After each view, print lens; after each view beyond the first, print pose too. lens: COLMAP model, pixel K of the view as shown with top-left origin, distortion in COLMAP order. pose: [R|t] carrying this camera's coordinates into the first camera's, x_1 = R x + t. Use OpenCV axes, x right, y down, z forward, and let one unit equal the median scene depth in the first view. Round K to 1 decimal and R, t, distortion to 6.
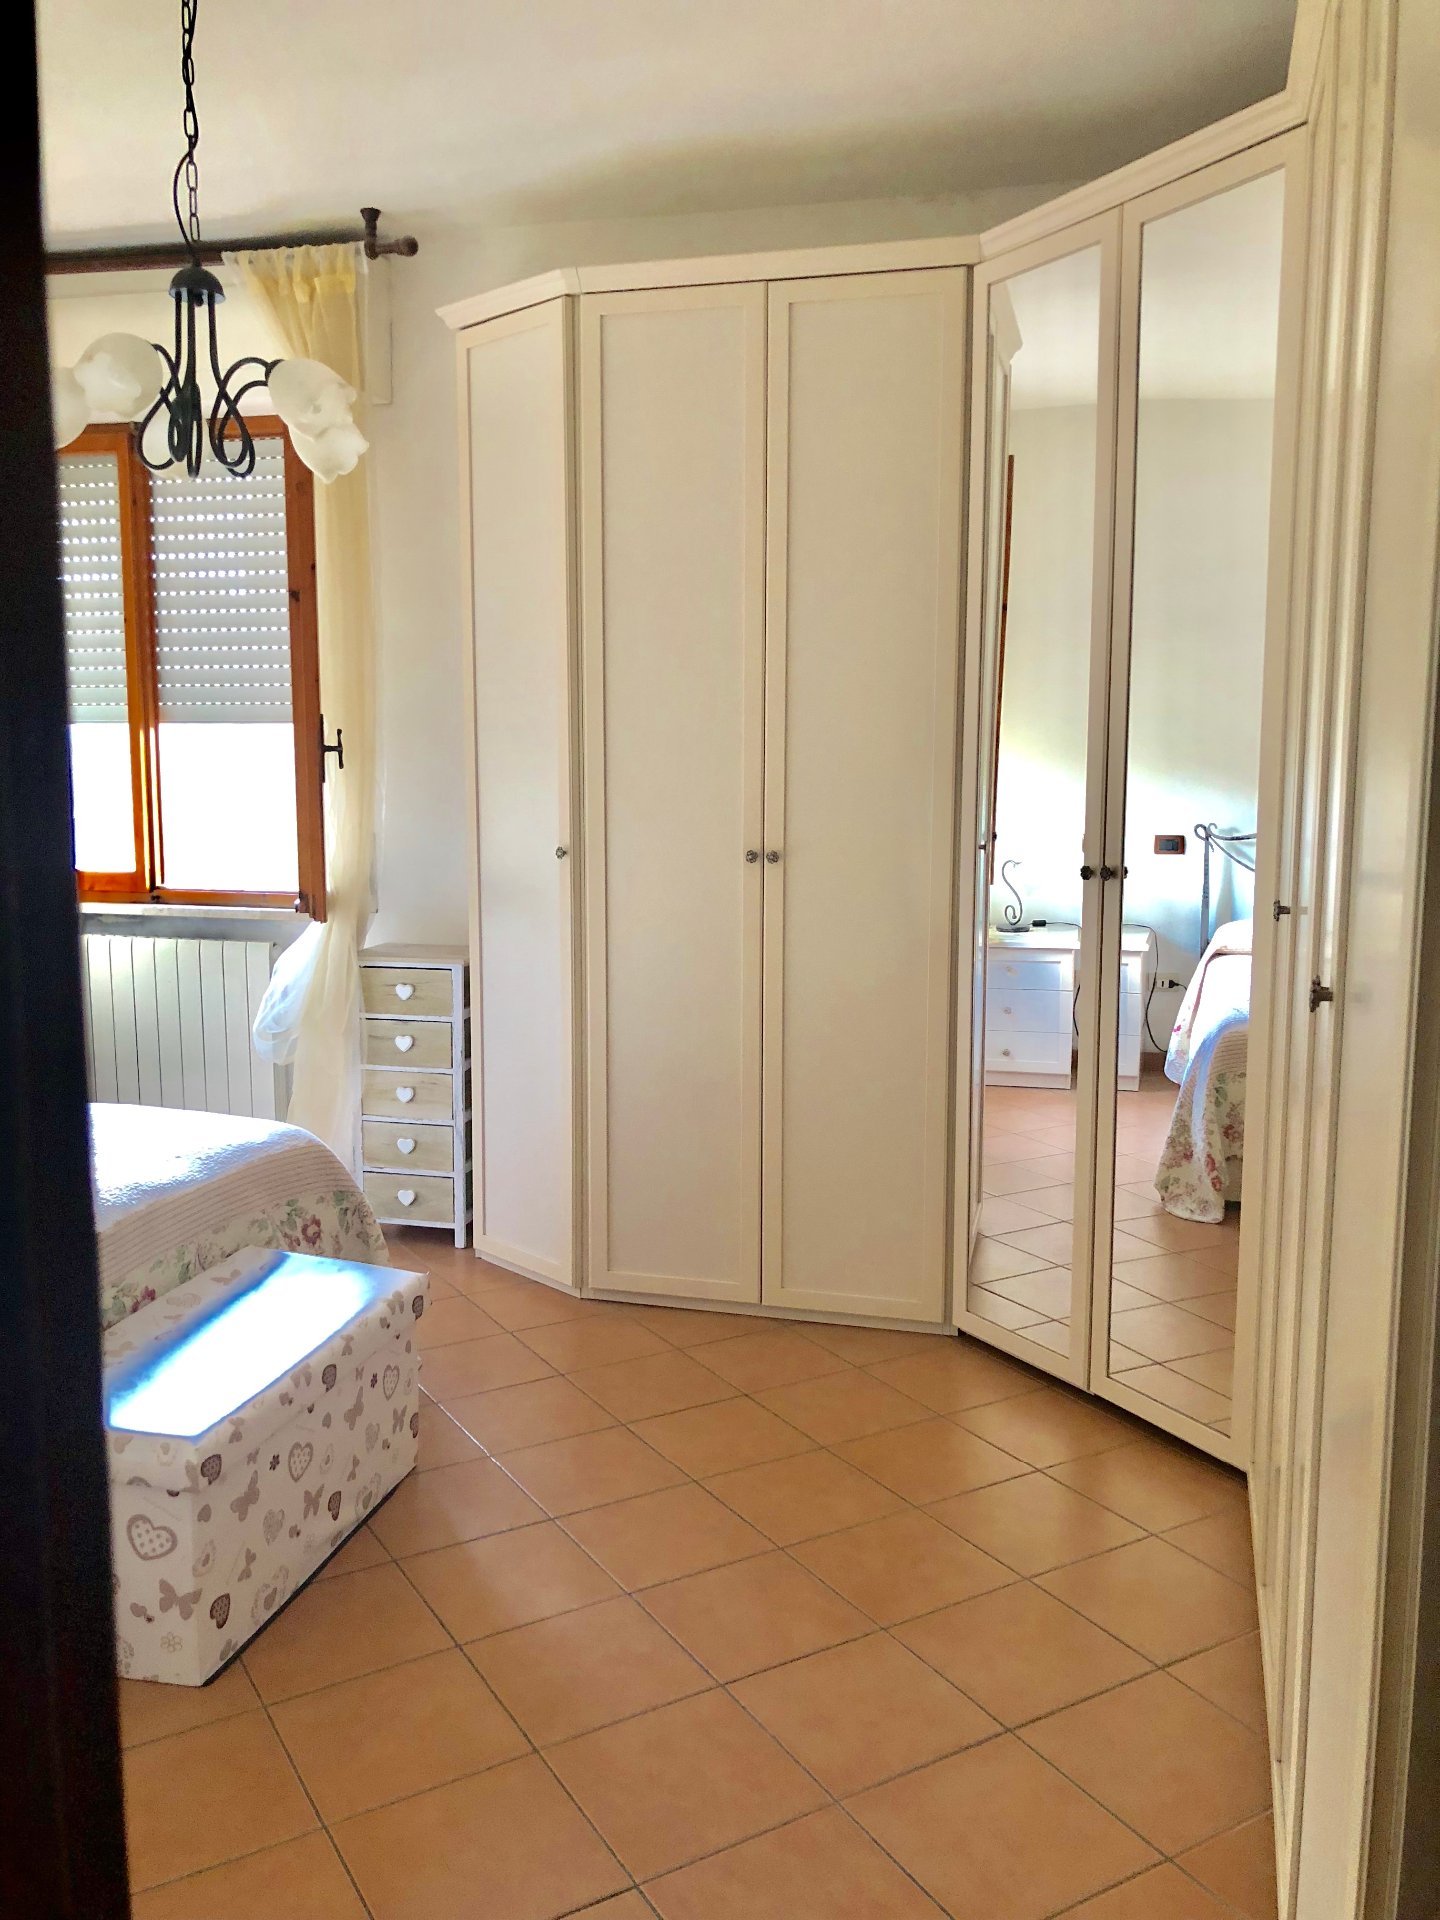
lens RADIAL K [[1587.5, 0, 730.7], [0, 1587.5, 946.9], [0, 0, 1]] dist [0.077876, -0.069929]
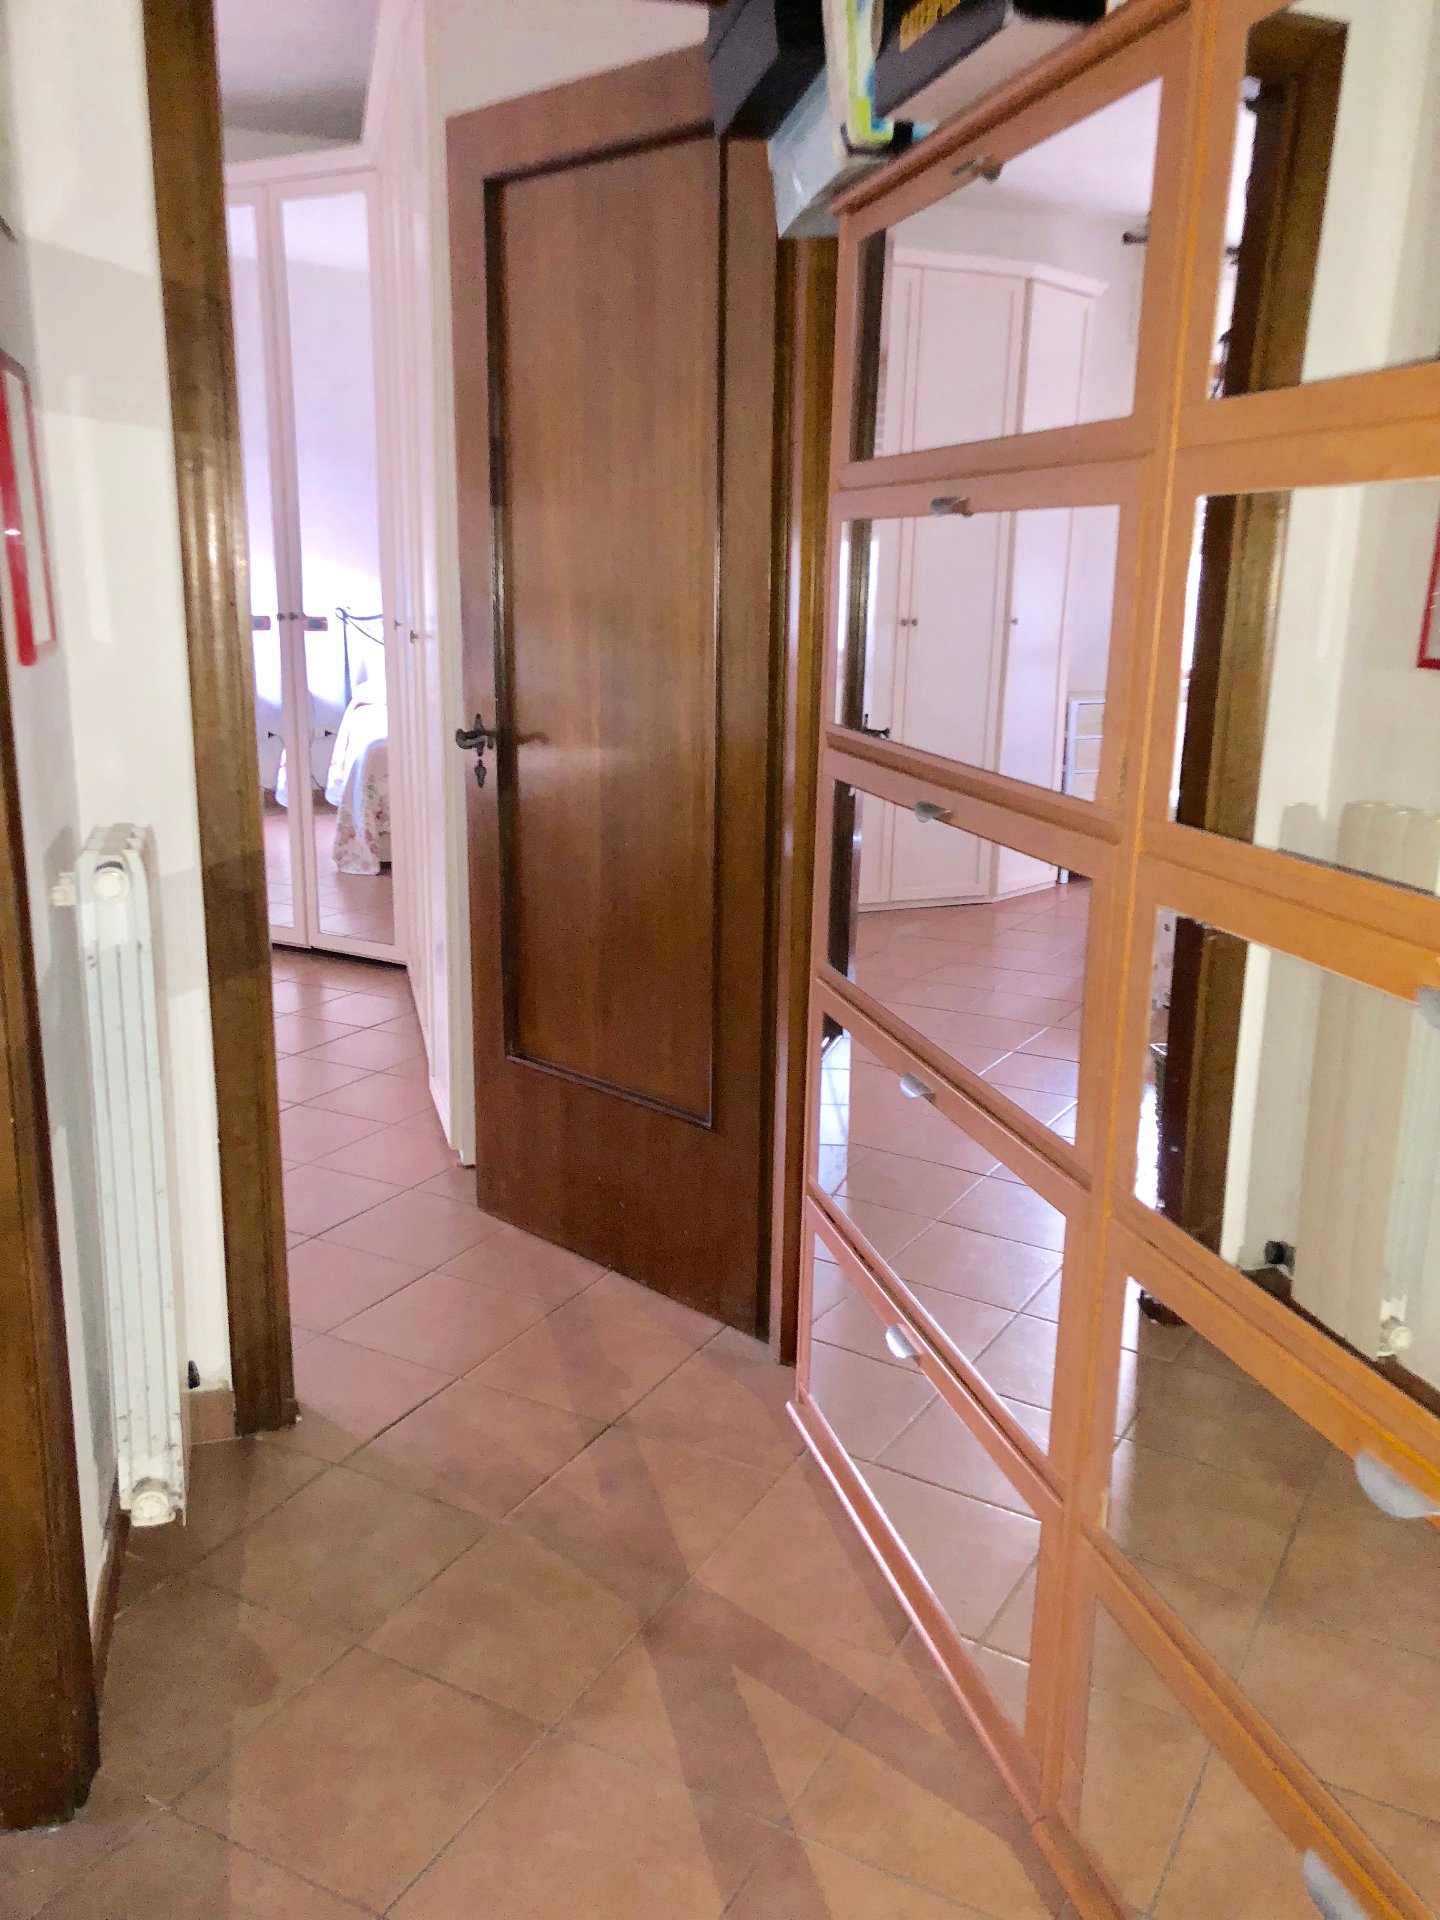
lens RADIAL K [[1587.5, 0, 730.7], [0, 1587.5, 946.9], [0, 0, 1]] dist [0.077876, -0.069929]
pose [[0.861191, -0.103178, 0.497699, -0.144501], [0.047438, 0.991222, 0.123406, 0.070483], [-0.506063, -0.082666, 0.858526, -0.407826]]
